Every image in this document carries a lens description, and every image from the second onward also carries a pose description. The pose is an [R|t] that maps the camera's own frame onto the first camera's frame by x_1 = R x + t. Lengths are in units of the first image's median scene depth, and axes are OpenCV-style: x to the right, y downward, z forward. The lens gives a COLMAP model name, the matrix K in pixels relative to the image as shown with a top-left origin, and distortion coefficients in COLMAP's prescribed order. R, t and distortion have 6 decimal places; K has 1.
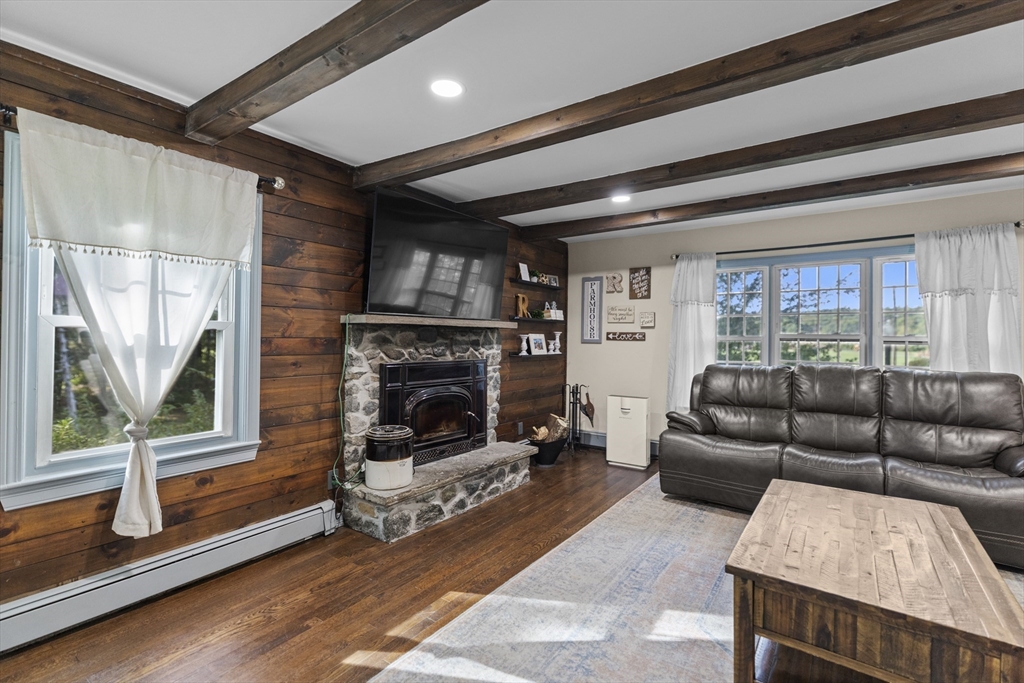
lens RADIAL K [[453.6, 0, 518.1], [0, 453.6, 336.2], [0, 0, 1]] dist [-0.004866, 0.002239]
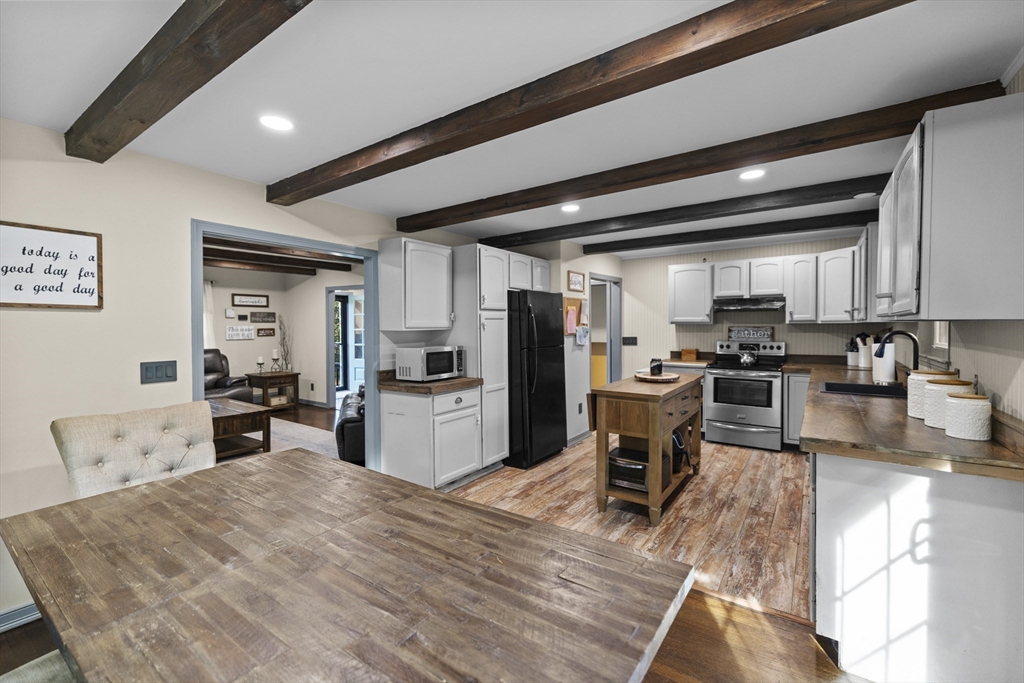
lens RADIAL K [[444.0, 0, 510.2], [0, 444.0, 336.5], [0, 0, 1]] dist [0.000282, -0.001076]
pose [[-0.008629, -0.032970, 0.999419, -1.087402], [0.003423, 0.999449, 0.033000, -0.045094], [-0.999957, 0.003706, -0.008511, -0.442864]]
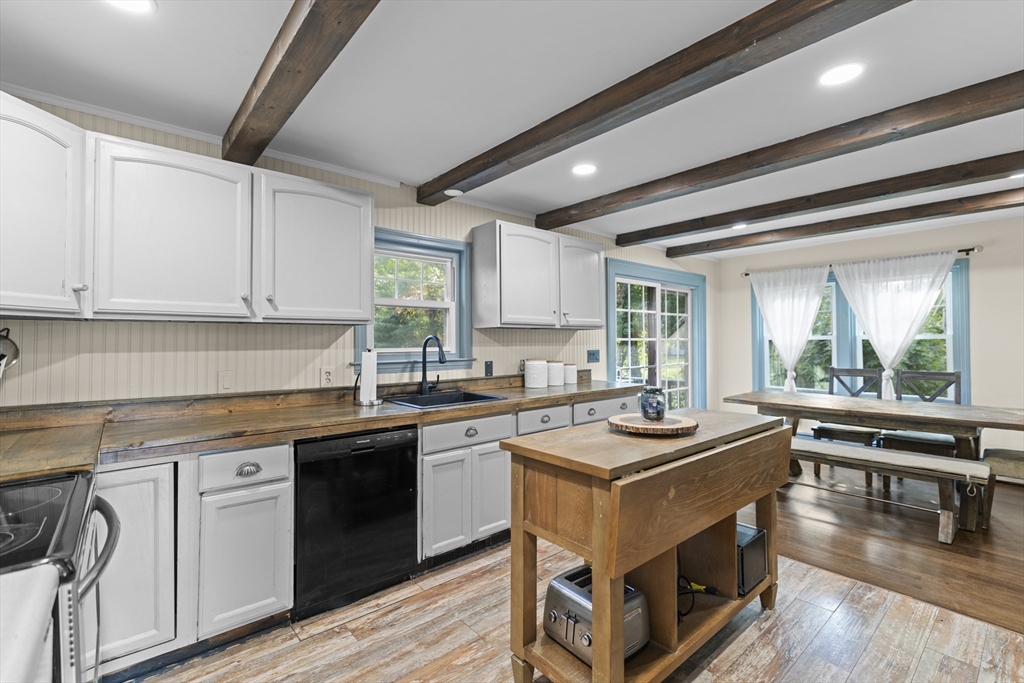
lens RADIAL K [[444.0, 0, 511.0], [0, 444.0, 337.9], [0, 0, 1]] dist [0.000282, -0.001076]
pose [[-0.245382, -0.014931, -0.969311, 0.614233], [0.004254, 0.999855, -0.016479, -0.004249], [0.969417, -0.008167, -0.245283, -0.856621]]
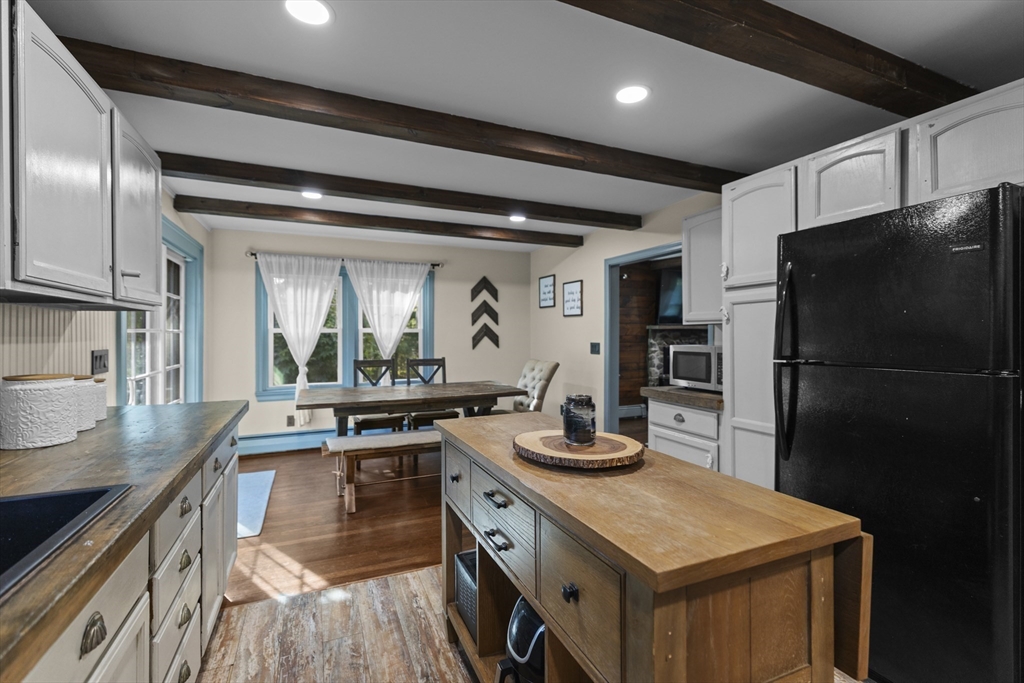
lens RADIAL K [[453.6, 0, 507.1], [0, 453.6, 332.3], [0, 0, 1]] dist [-0.004866, 0.002239]
pose [[0.853037, -0.010998, -0.521735, 0.187529], [0.009827, 0.999939, -0.005010, -0.007064], [0.521758, -0.000853, 0.853093, -1.205835]]
